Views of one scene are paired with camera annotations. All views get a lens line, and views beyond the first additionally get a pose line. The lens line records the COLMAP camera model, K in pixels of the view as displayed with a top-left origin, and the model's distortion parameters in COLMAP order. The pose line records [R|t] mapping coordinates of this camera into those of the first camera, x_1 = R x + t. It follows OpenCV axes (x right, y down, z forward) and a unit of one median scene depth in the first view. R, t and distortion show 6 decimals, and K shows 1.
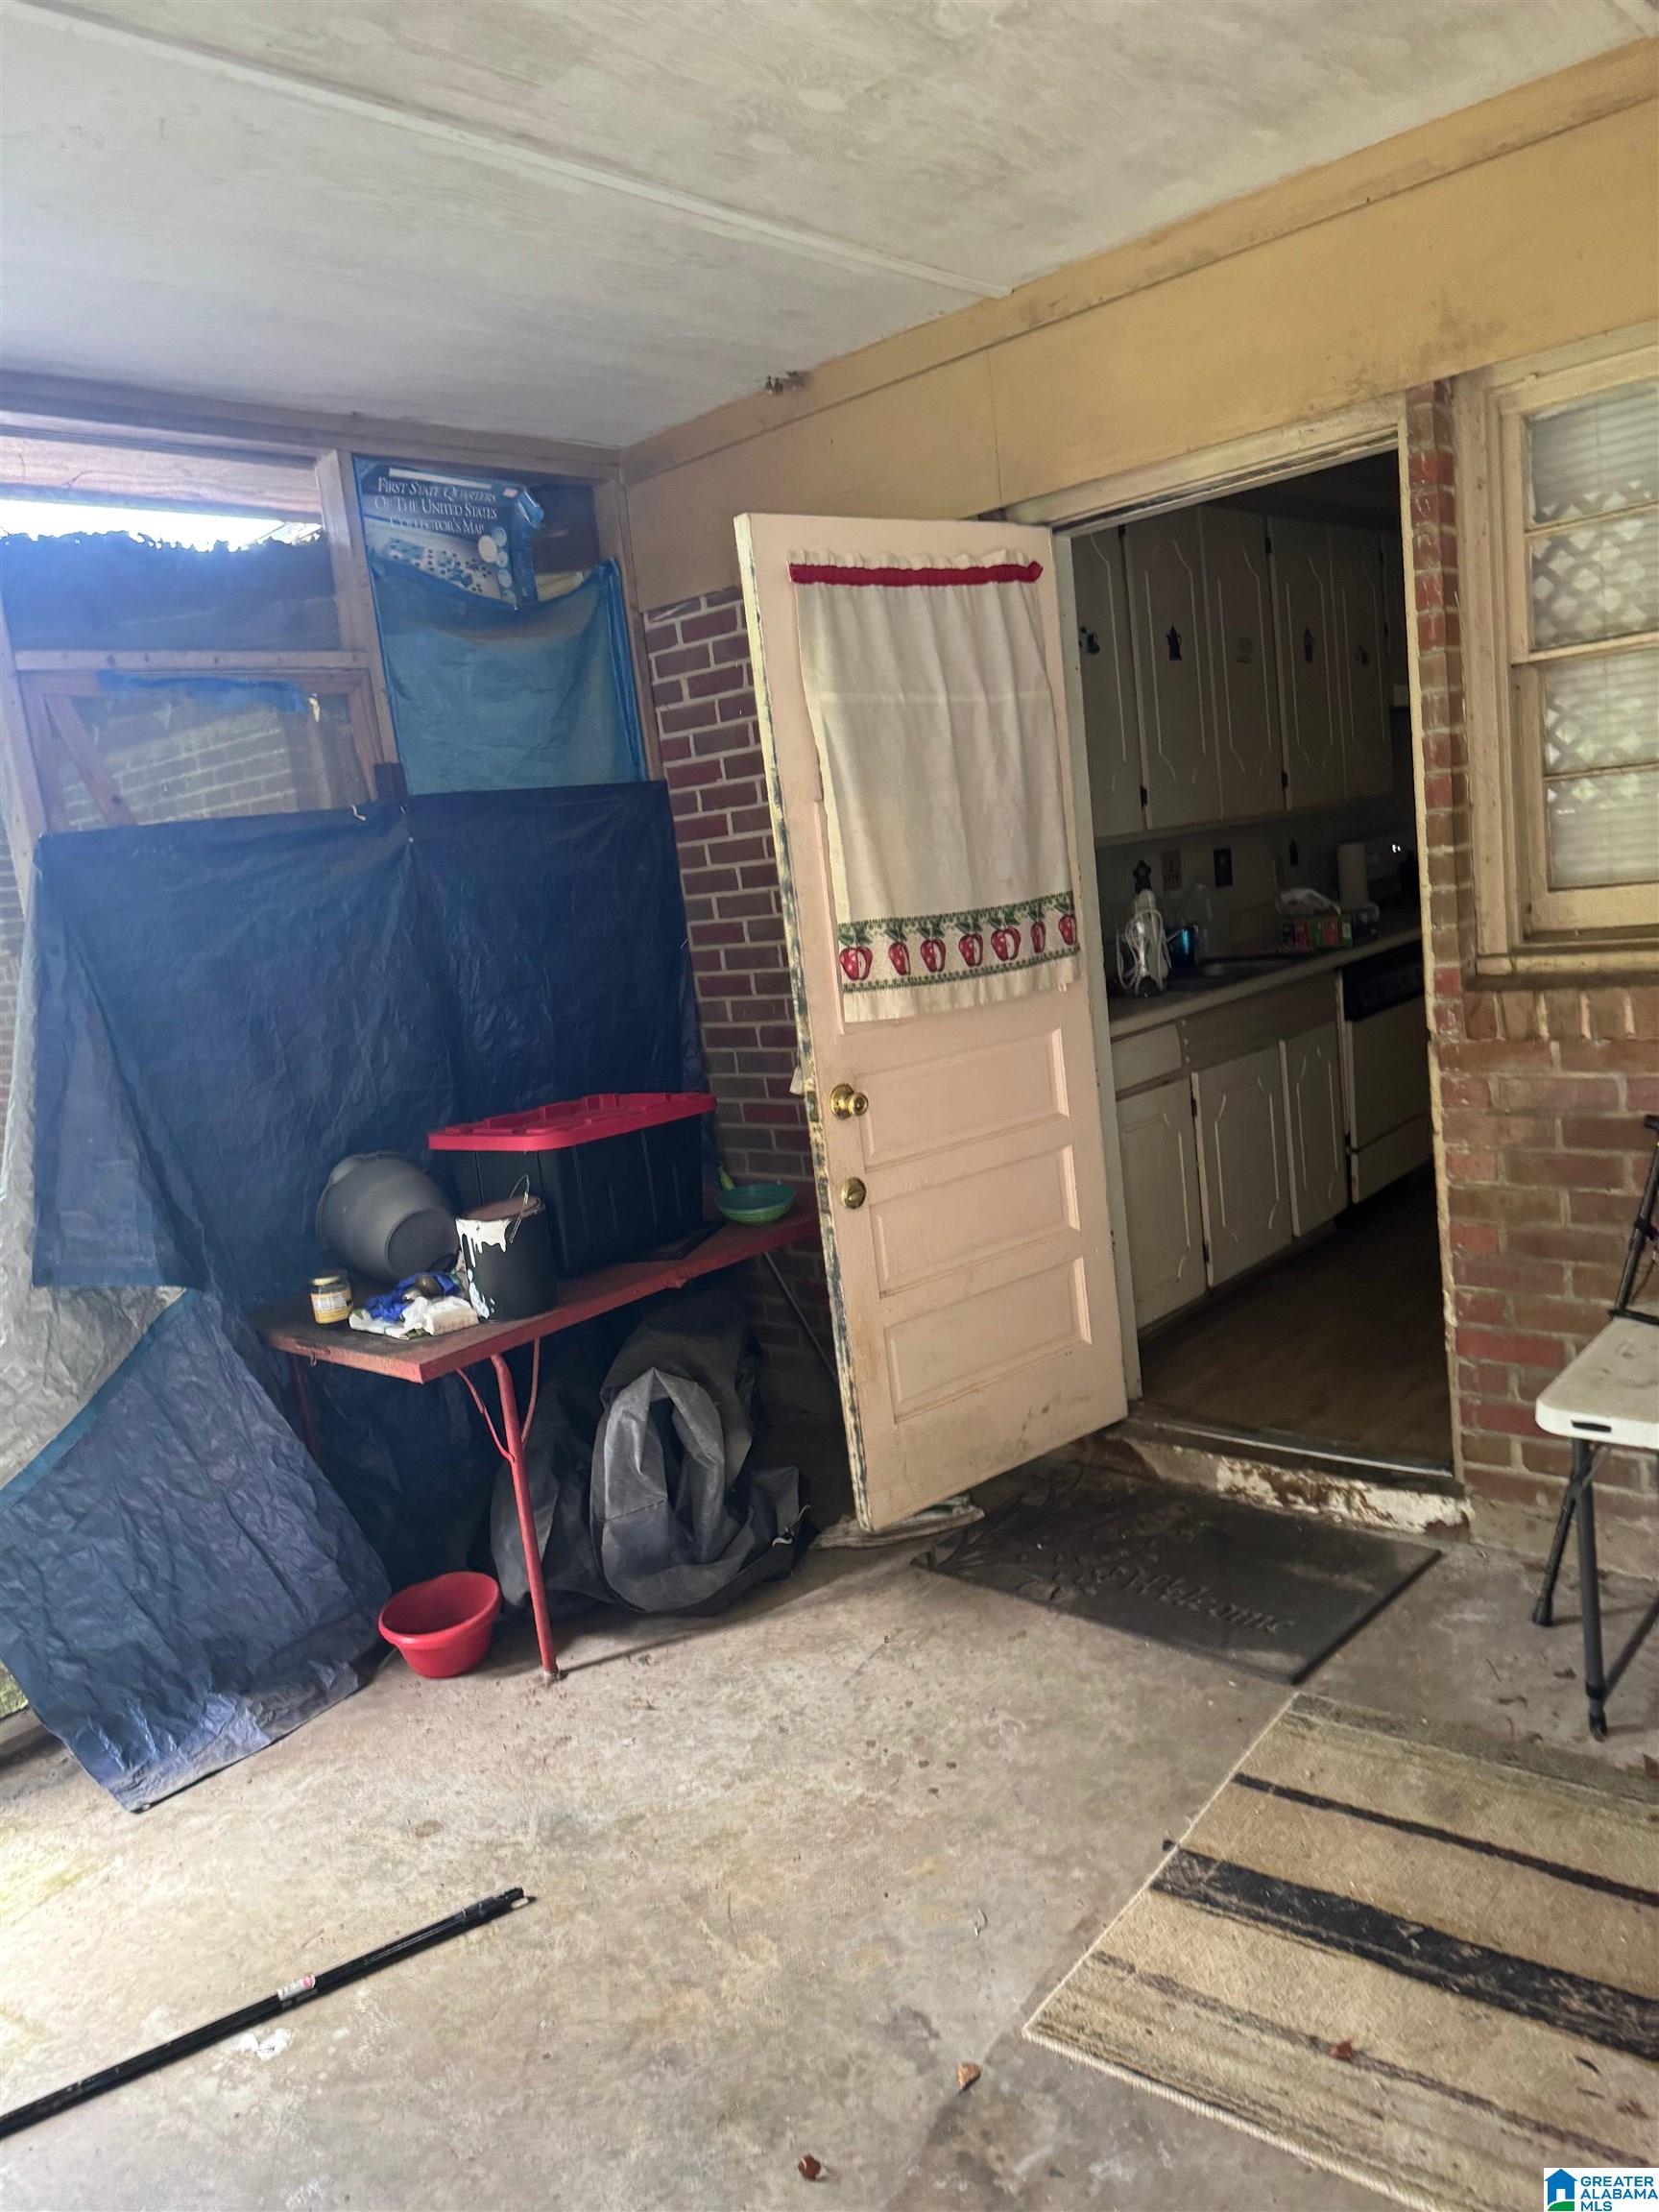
lens RADIAL K [[1550.5, 0, 833.4], [0, 1550.5, 1112.1], [0, 0, 1]] dist [0.057495, -0.073385]
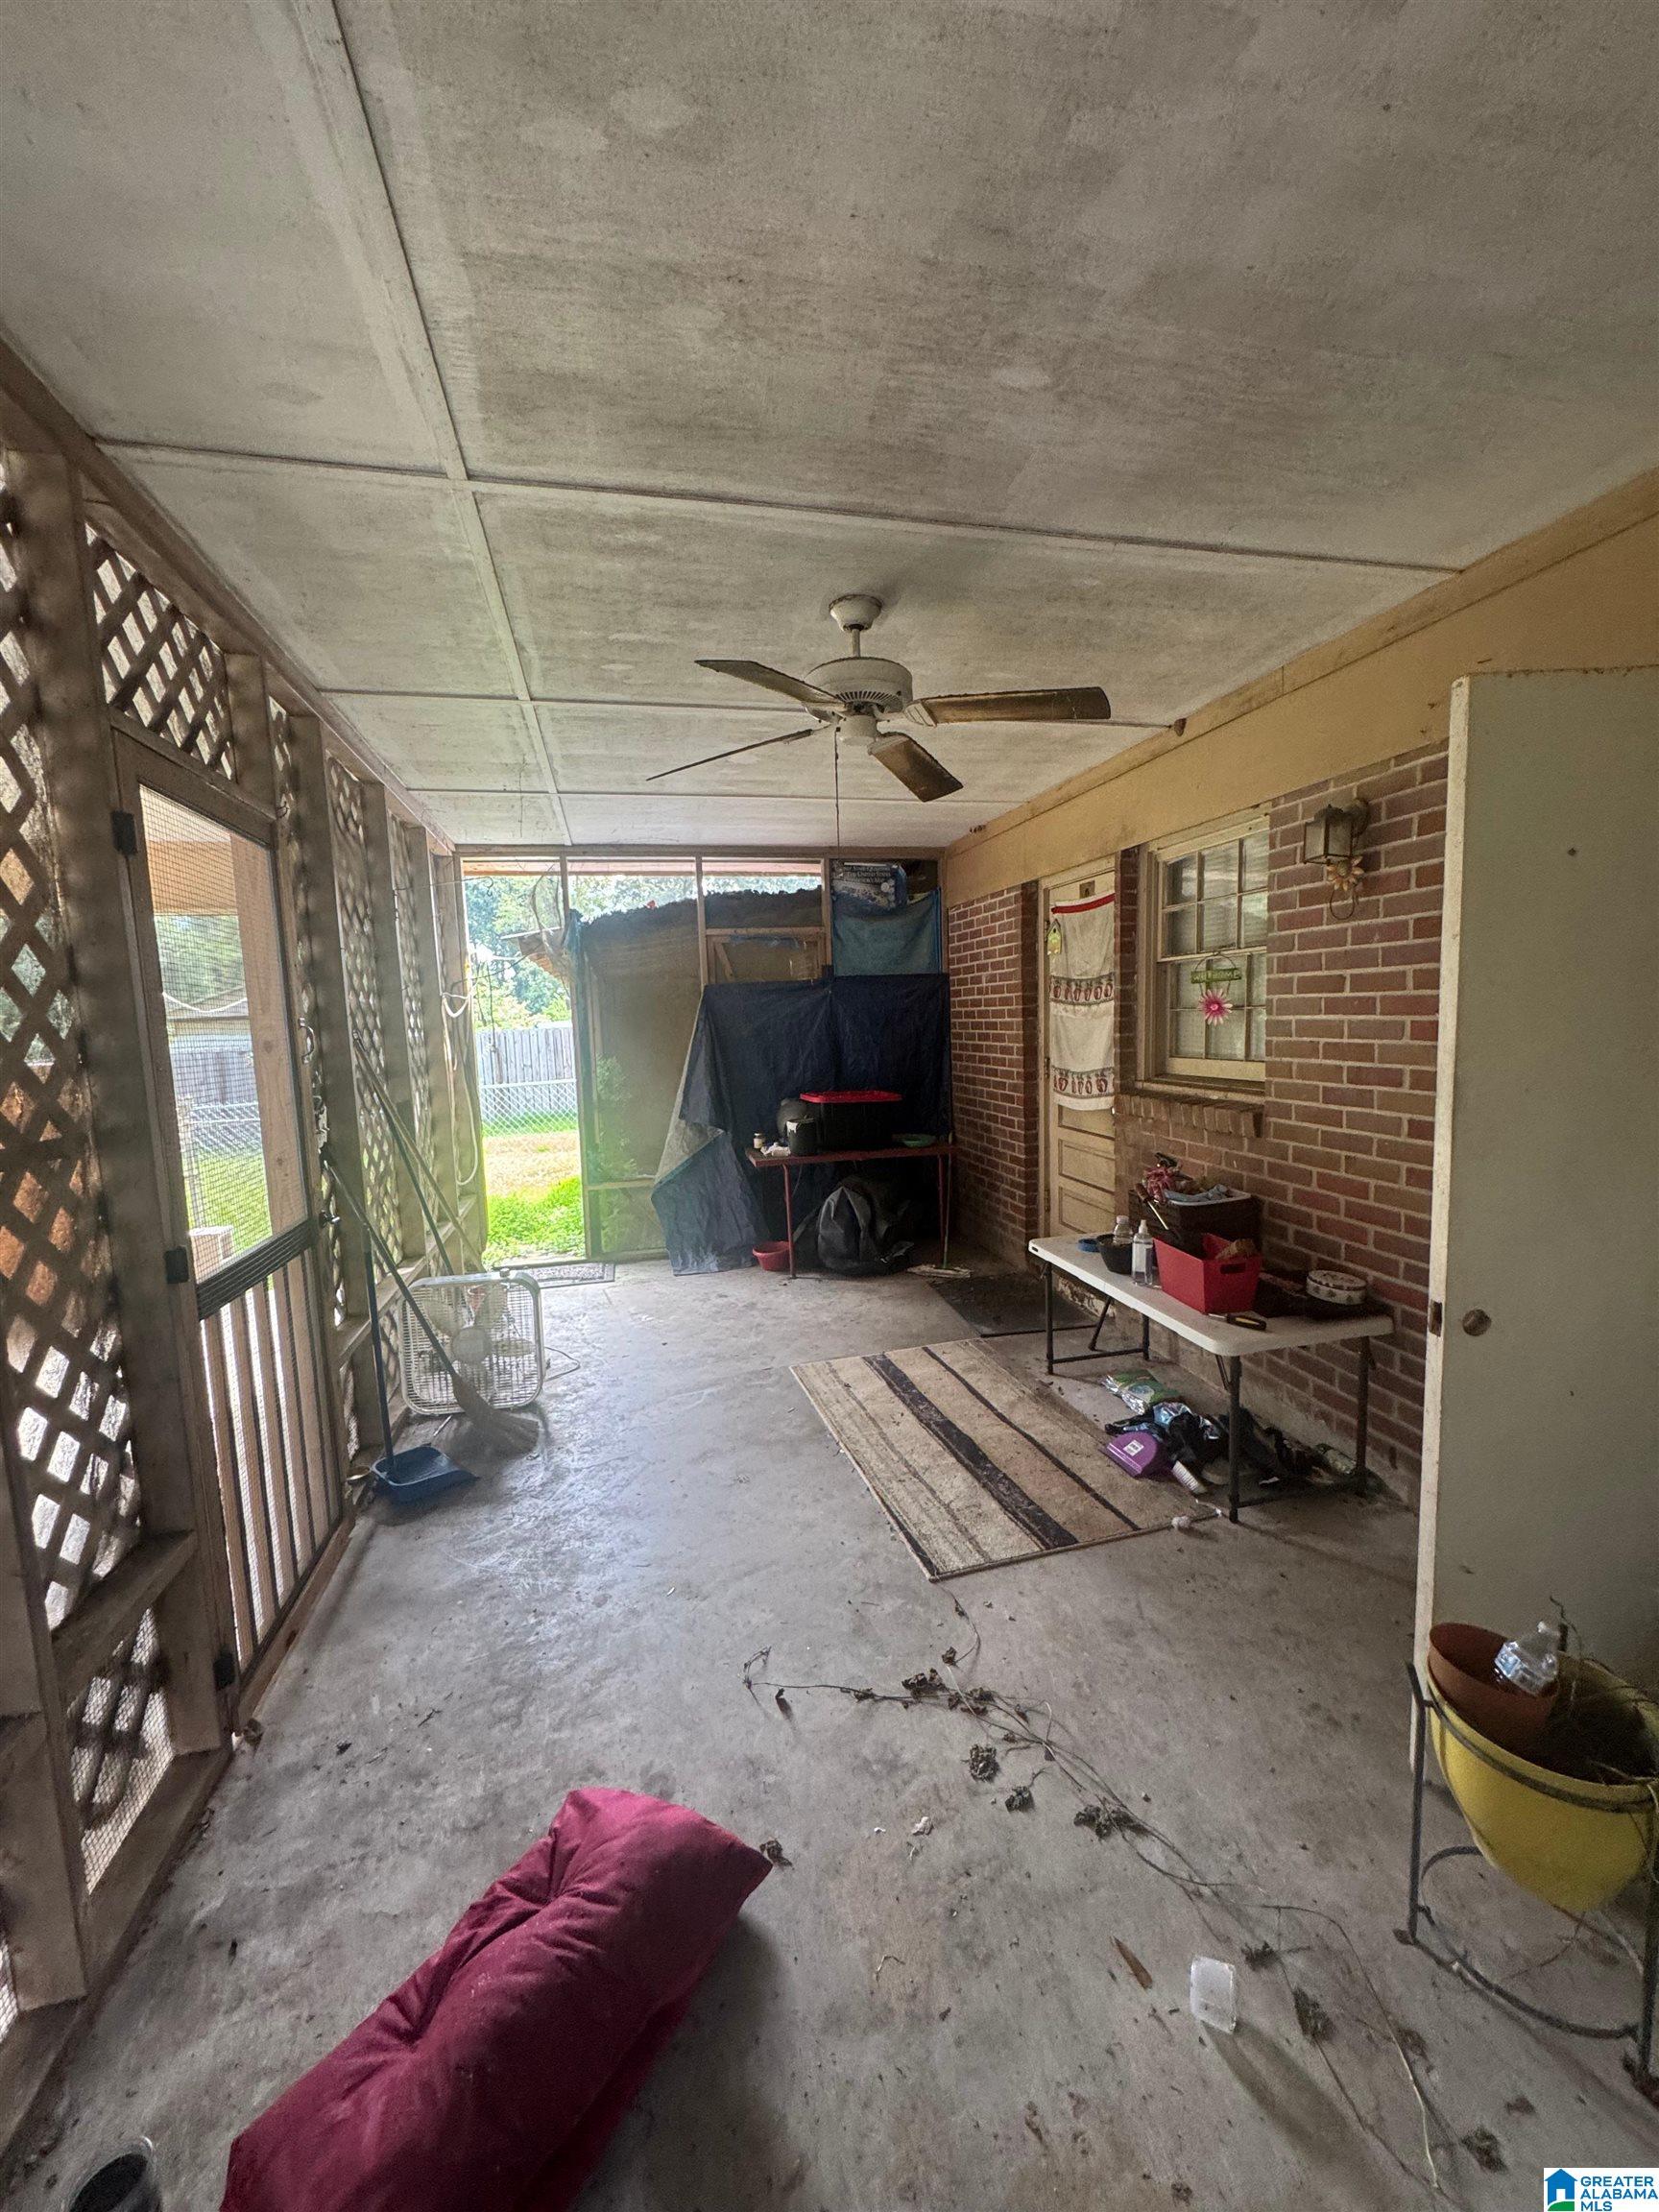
lens RADIAL K [[882.3, 0, 833.7], [0, 882.3, 1109.3], [0, 0, 1]] dist [-0.005338, 0.000882]
pose [[0.814876, 0.153922, -0.558825, 0.775276], [-0.159554, 0.986417, 0.039036, -0.033041], [0.557243, 0.057354, 0.828367, -0.366641]]
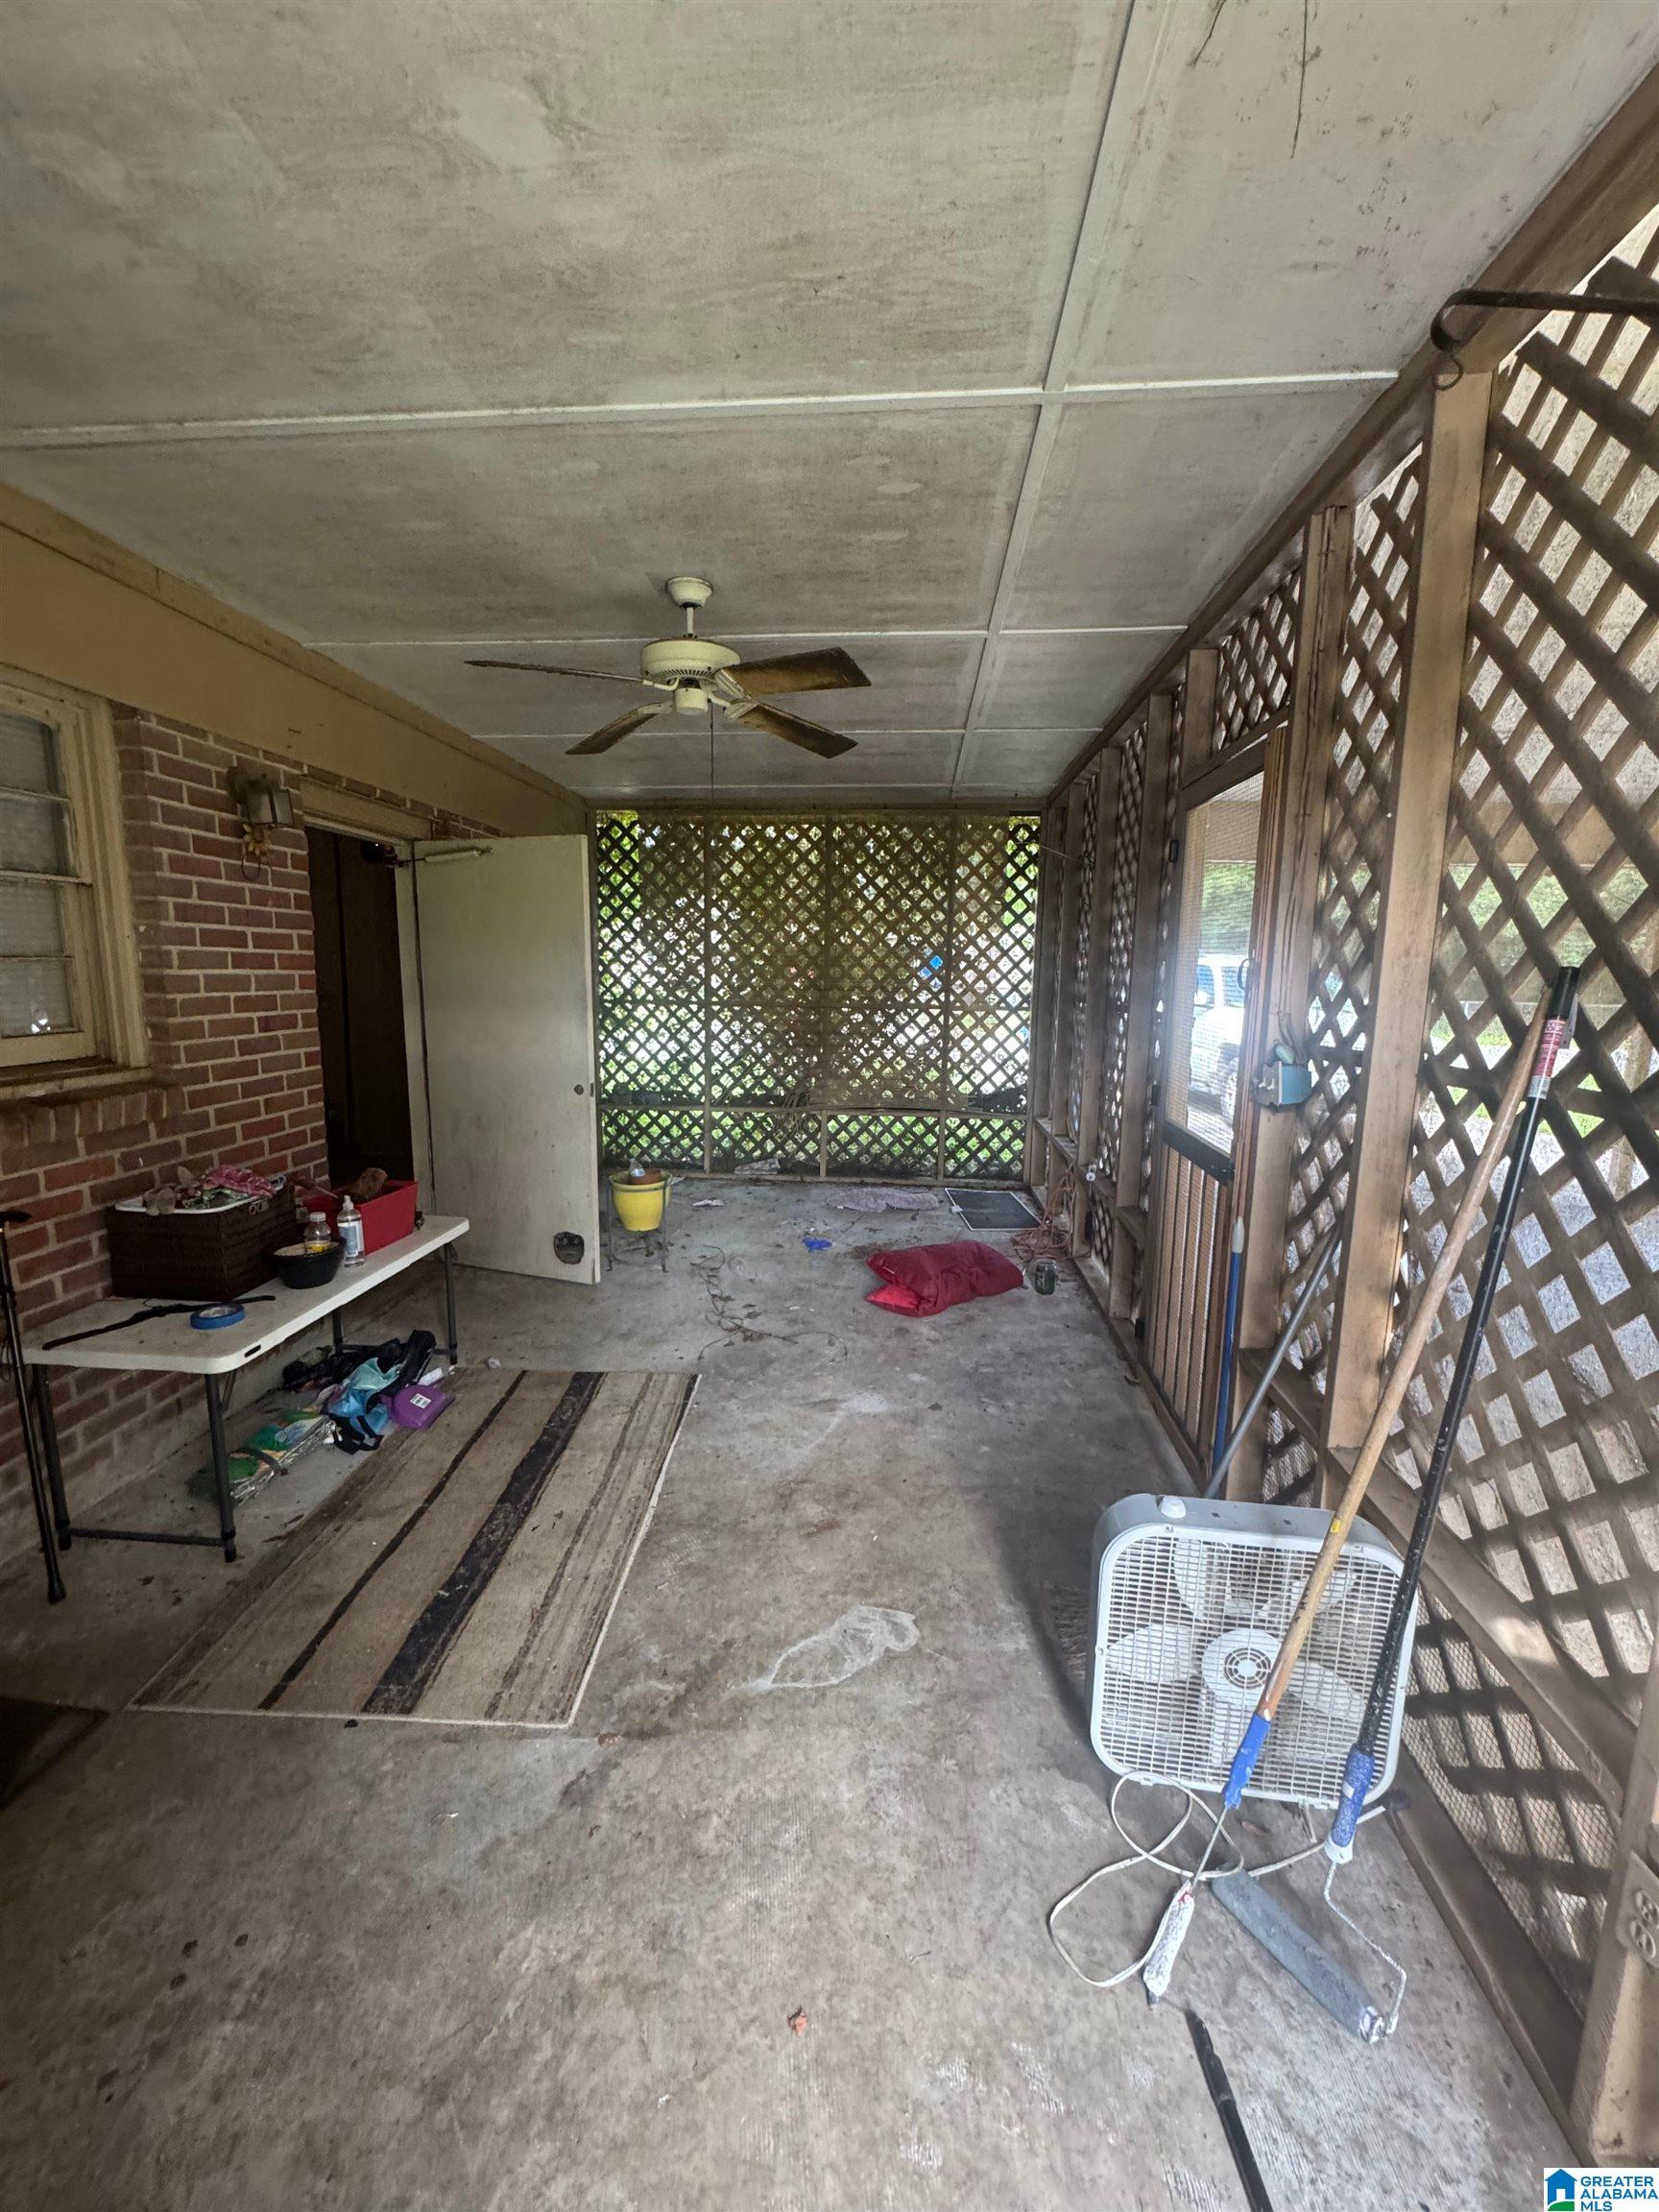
lens RADIAL K [[882.3, 0, 831.2], [0, 882.3, 1101.5], [0, 0, 1]] dist [-0.005338, 0.000882]
pose [[-0.589797, -0.011479, 0.807470, -0.478104], [0.189264, 0.970085, 0.152034, -0.061989], [-0.785059, 0.242494, -0.569981, 0.752189]]
